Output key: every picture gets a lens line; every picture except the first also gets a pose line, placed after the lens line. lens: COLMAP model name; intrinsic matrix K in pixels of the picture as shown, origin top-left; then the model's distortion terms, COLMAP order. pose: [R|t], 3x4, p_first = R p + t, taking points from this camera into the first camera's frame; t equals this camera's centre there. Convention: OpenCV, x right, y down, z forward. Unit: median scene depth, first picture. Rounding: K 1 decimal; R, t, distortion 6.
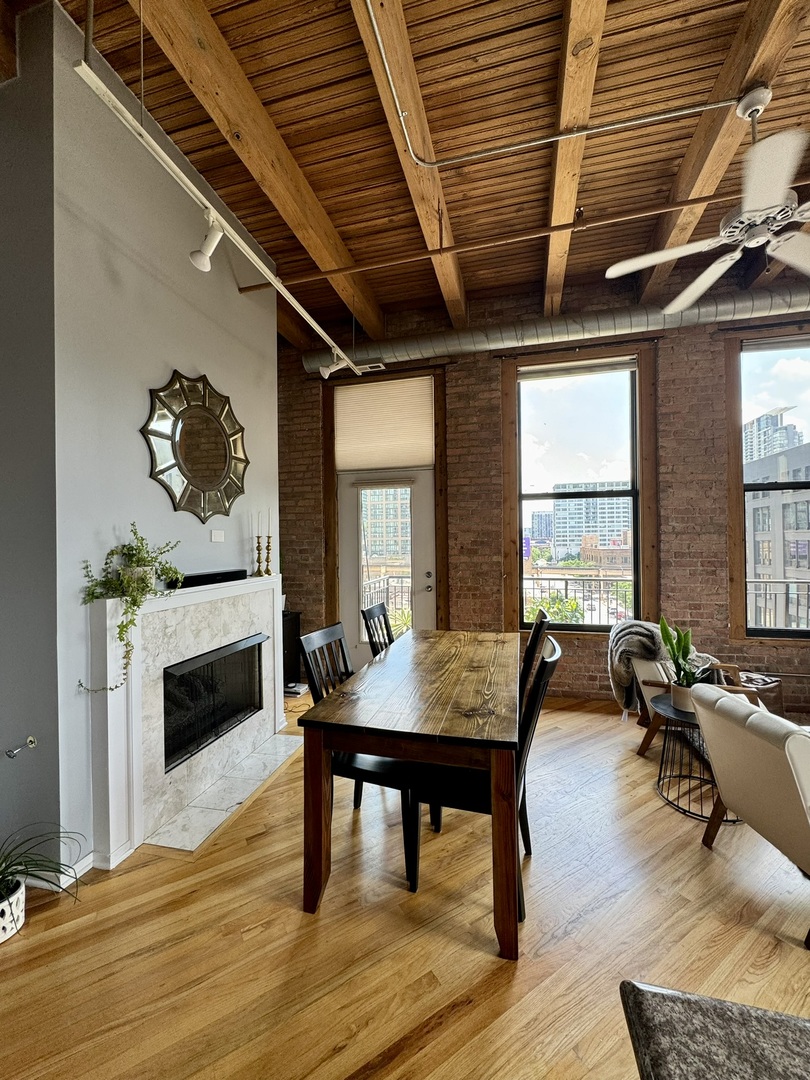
lens RADIAL K [[429.1, 0, 406.0], [0, 429.1, 540.2], [0, 0, 1]] dist [-0.002571, 0.000394]
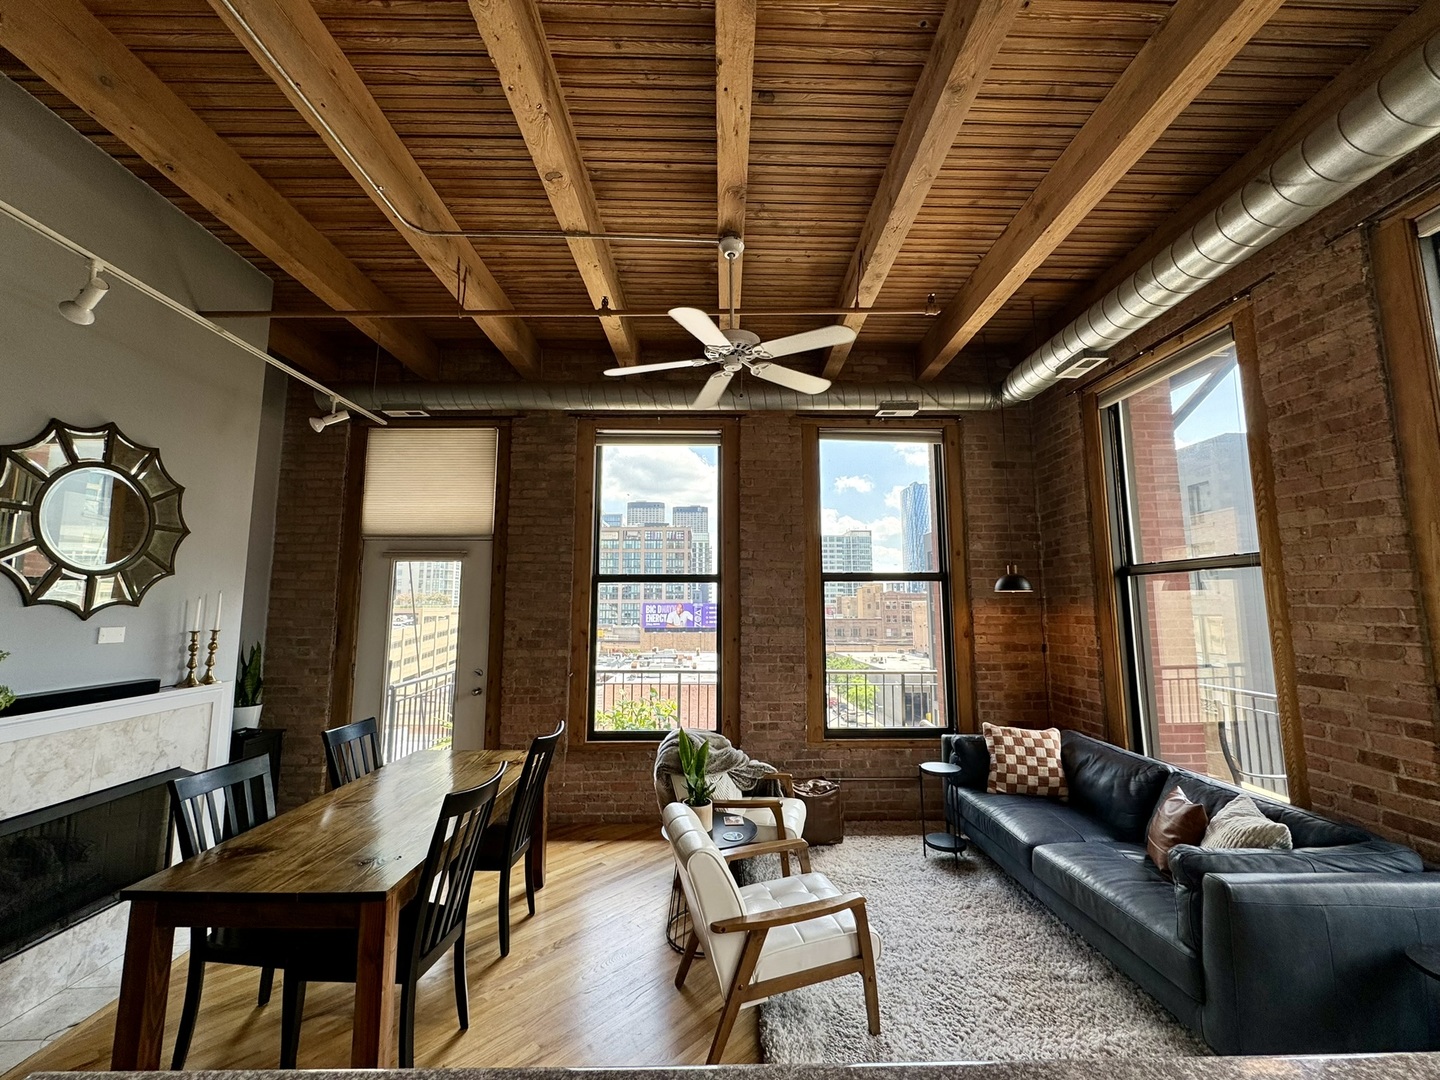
lens RADIAL K [[572.1, 0, 719.6], [0, 572.1, 539.7], [0, 0, 1]] dist [-0.002571, 0.000394]
pose [[0.965628, 0.042676, 0.256402, 0.236013], [-0.013510, 0.993337, -0.114454, -0.057148], [-0.259578, 0.107056, 0.959770, -0.171218]]
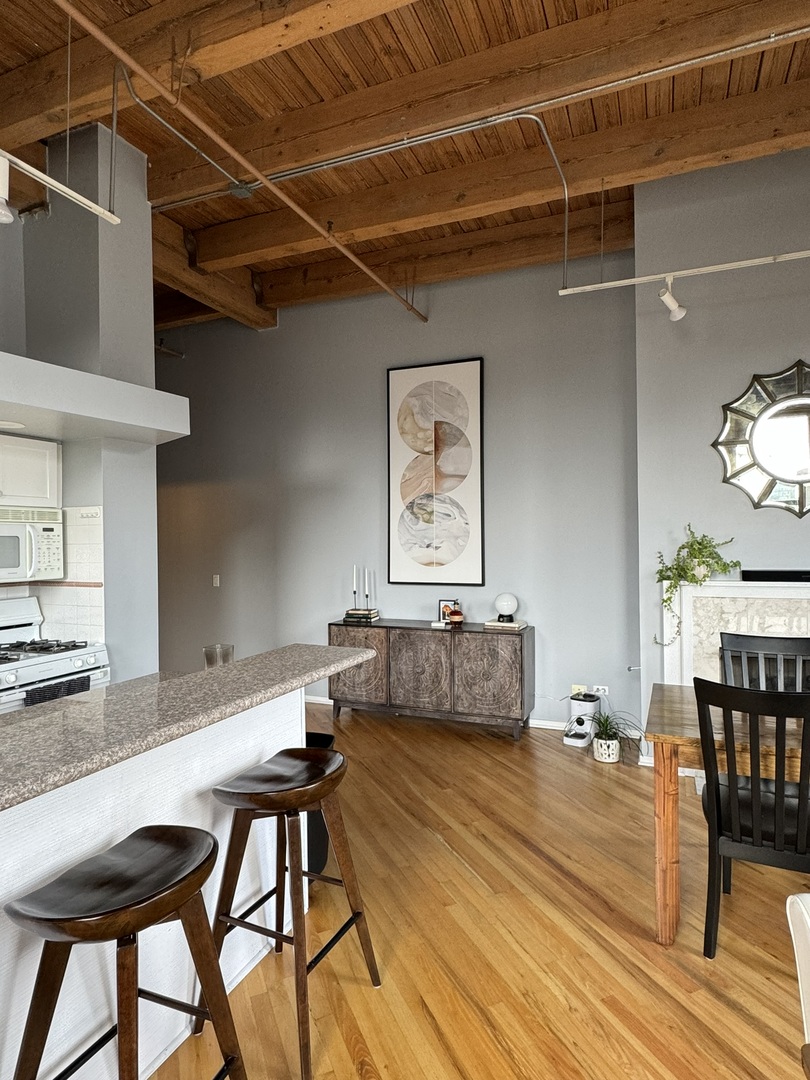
lens RADIAL K [[613.2, 0, 404.8], [0, 613.2, 539.6], [0, 0, 1]] dist [-0.007791, 0.004766]
pose [[-0.158052, 0.015049, -0.987316, 0.736611], [0.021369, 0.999702, 0.011817, -0.018528], [0.987200, -0.019231, -0.158326, 0.259759]]
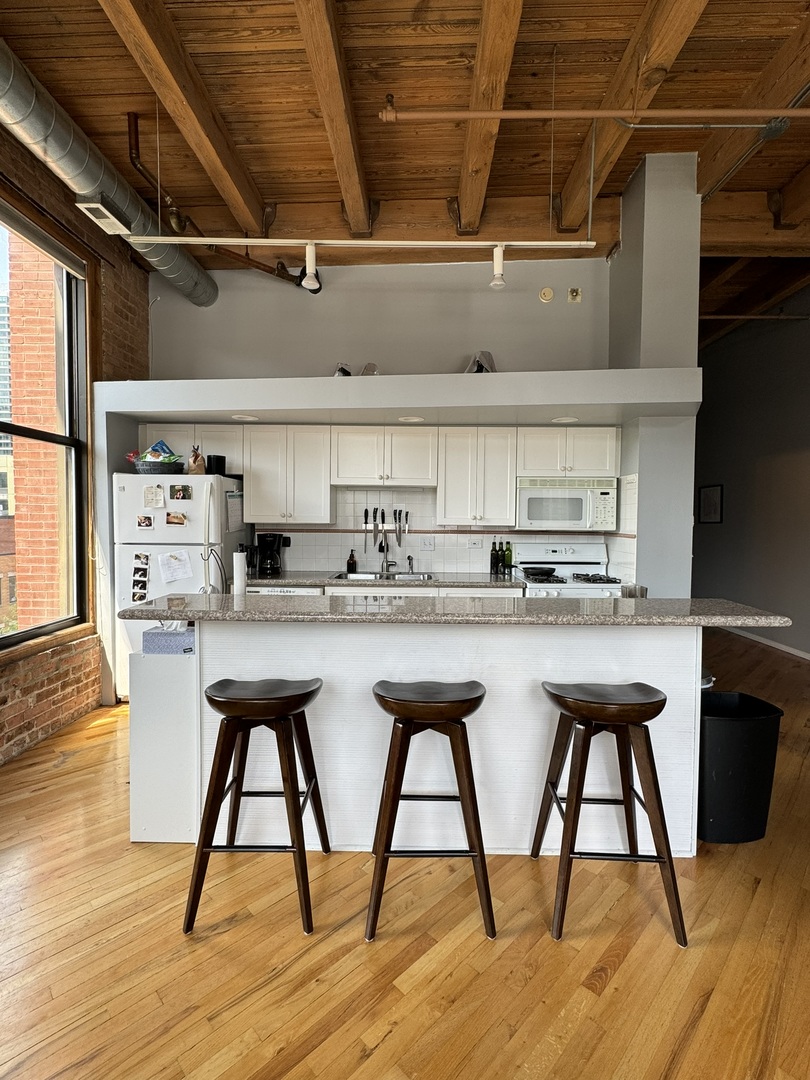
lens RADIAL K [[508.5, 0, 406.3], [0, 508.5, 539.2], [0, 0, 1]] dist [0.000599, -0.001321]
pose [[-0.974122, 0.017860, -0.225317, 0.529841], [0.008935, 0.999137, 0.040569, 0.014162], [0.225847, 0.037506, -0.973441, 0.507693]]
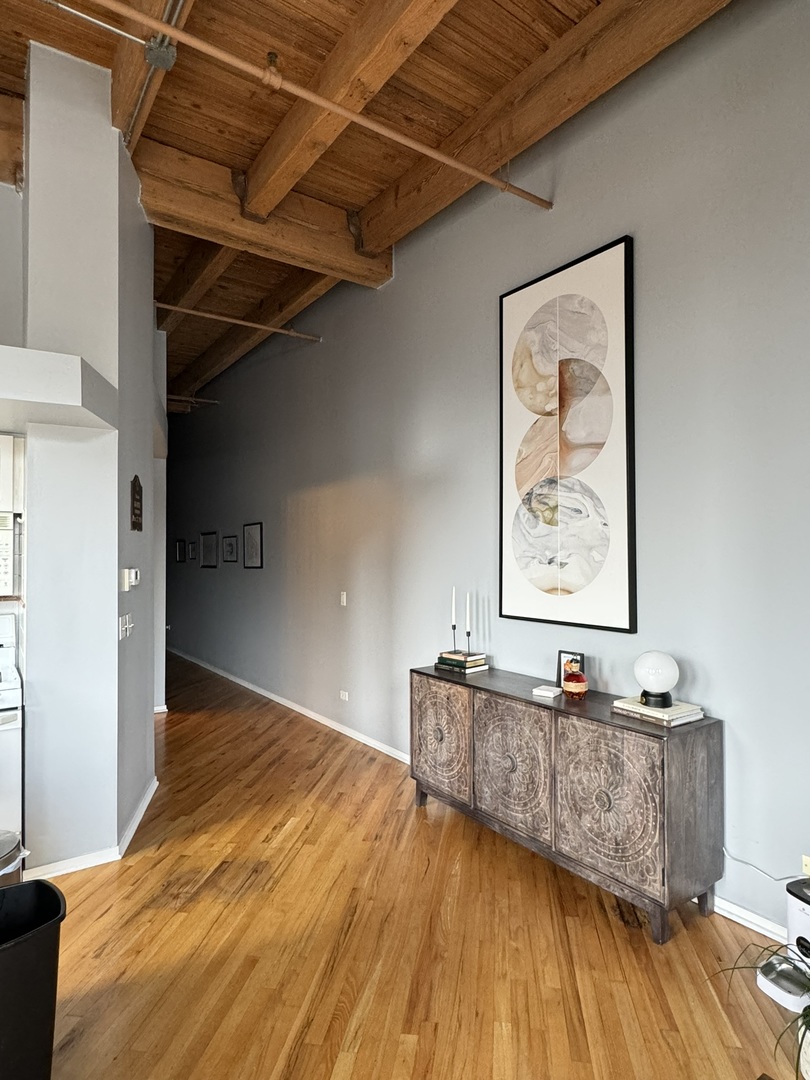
lens RADIAL K [[613.2, 0, 405.8], [0, 613.2, 538.5], [0, 0, 1]] dist [-0.007791, 0.004766]
pose [[-0.650178, 0.000574, -0.759782, 0.140930], [0.020572, 0.999646, -0.016849, -0.008439], [0.759503, -0.026585, -0.649960, 0.504248]]
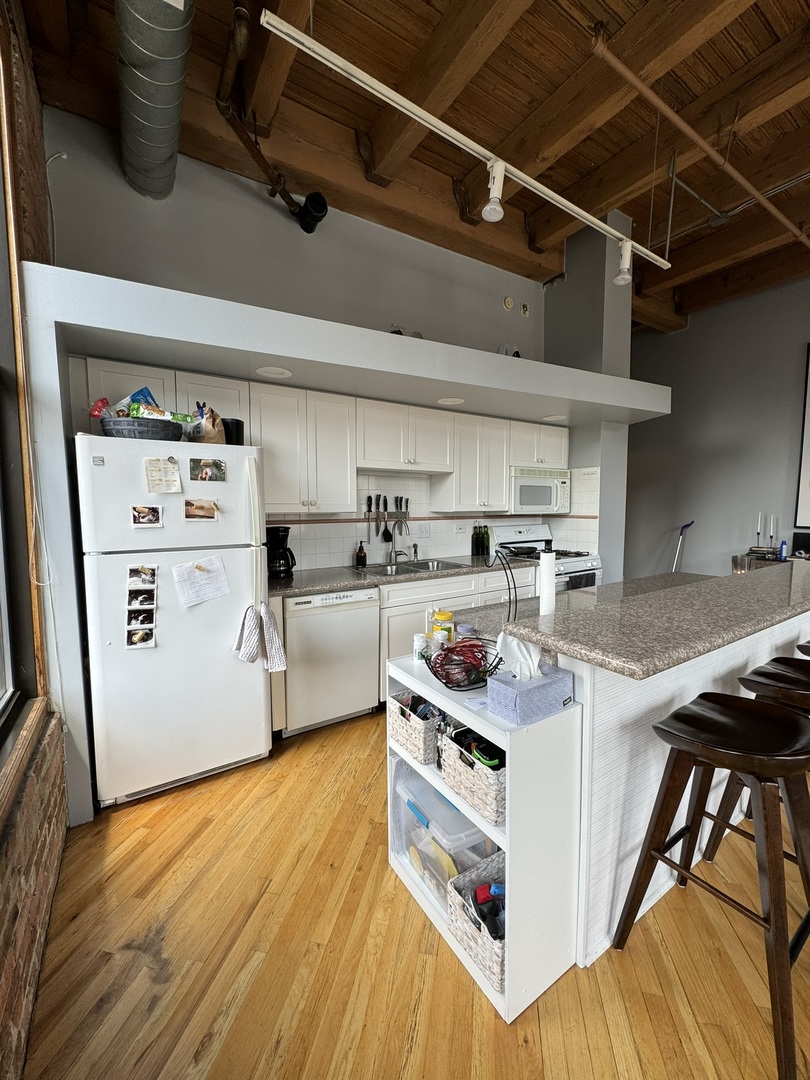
lens RADIAL K [[429.1, 0, 405.7], [0, 429.1, 539.6], [0, 0, 1]] dist [-0.002571, 0.000394]
pose [[-0.685080, 0.077875, -0.724293, 0.960365], [0.020424, 0.995932, 0.087762, 0.005796], [0.728181, 0.045331, -0.683884, 0.020799]]
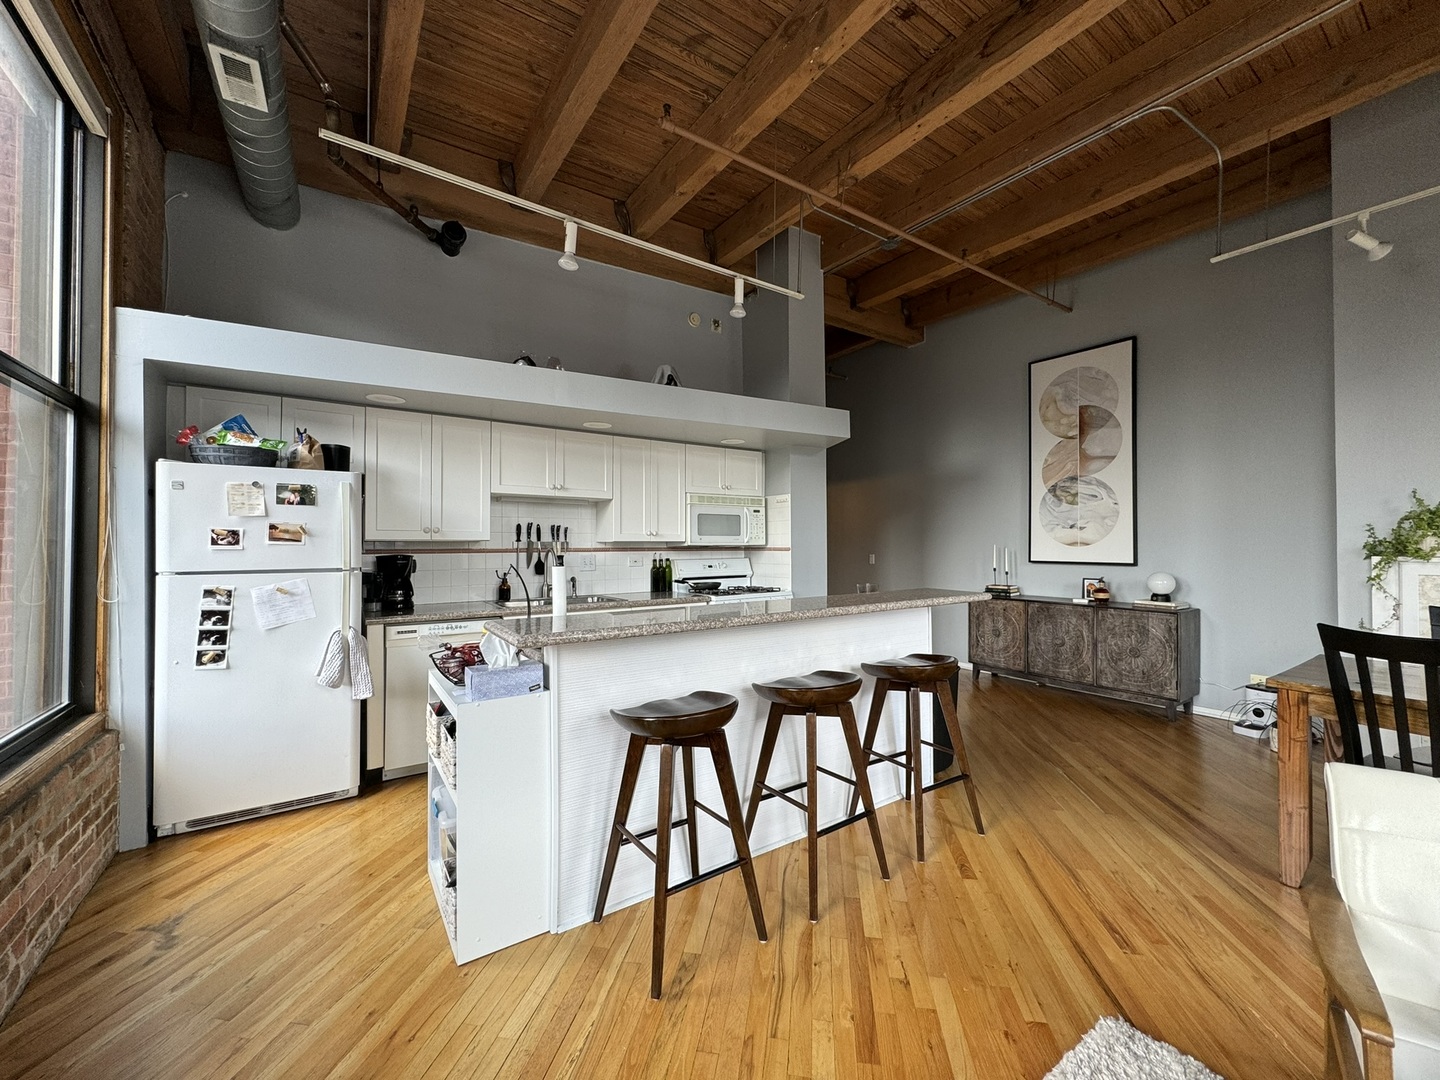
lens RADIAL K [[572.1, 0, 719.5], [0, 572.1, 539.1], [0, 0, 1]] dist [-0.002571, 0.000394]
pose [[-0.663782, 0.011085, -0.747844, 0.921624], [0.019394, 0.999809, -0.002395, 0.030885], [0.747674, -0.016094, -0.663871, 0.366514]]
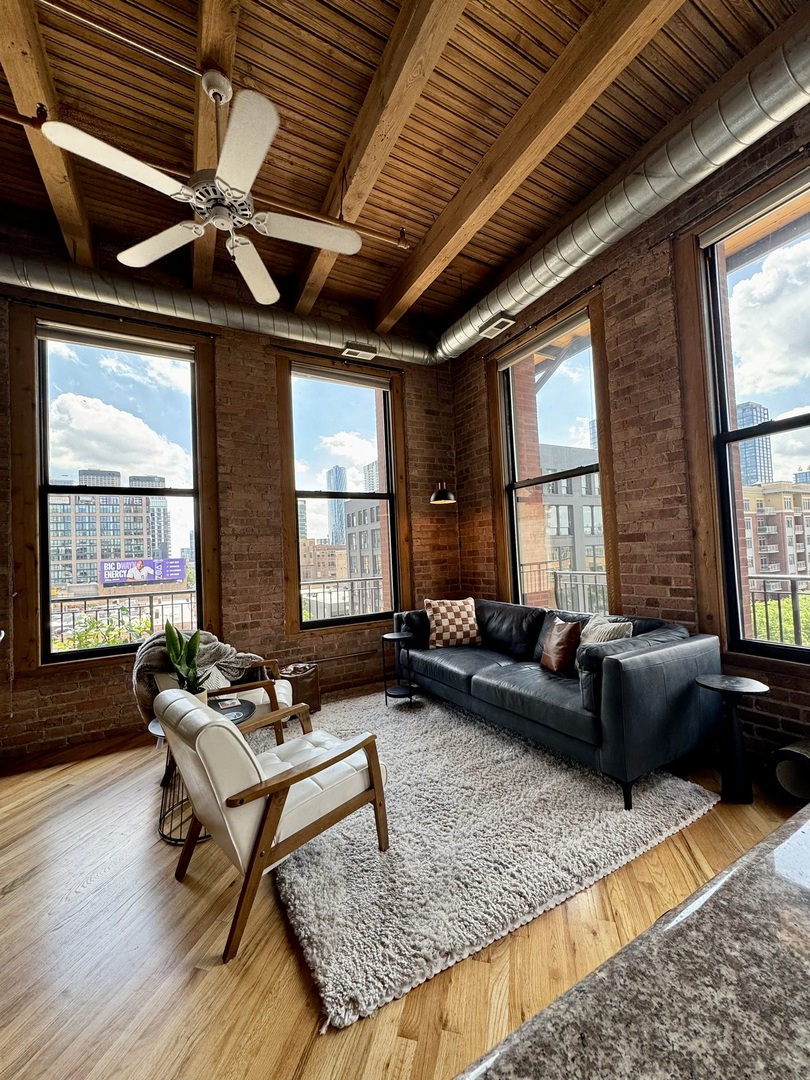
lens RADIAL K [[429.1, 0, 405.2], [0, 429.1, 540.0], [0, 0, 1]] dist [-0.002571, 0.000394]
pose [[0.732426, 0.000442, 0.680846, 0.245030], [0.031577, 0.998902, -0.034618, 0.041657], [-0.680114, 0.046854, 0.731608, 0.013325]]
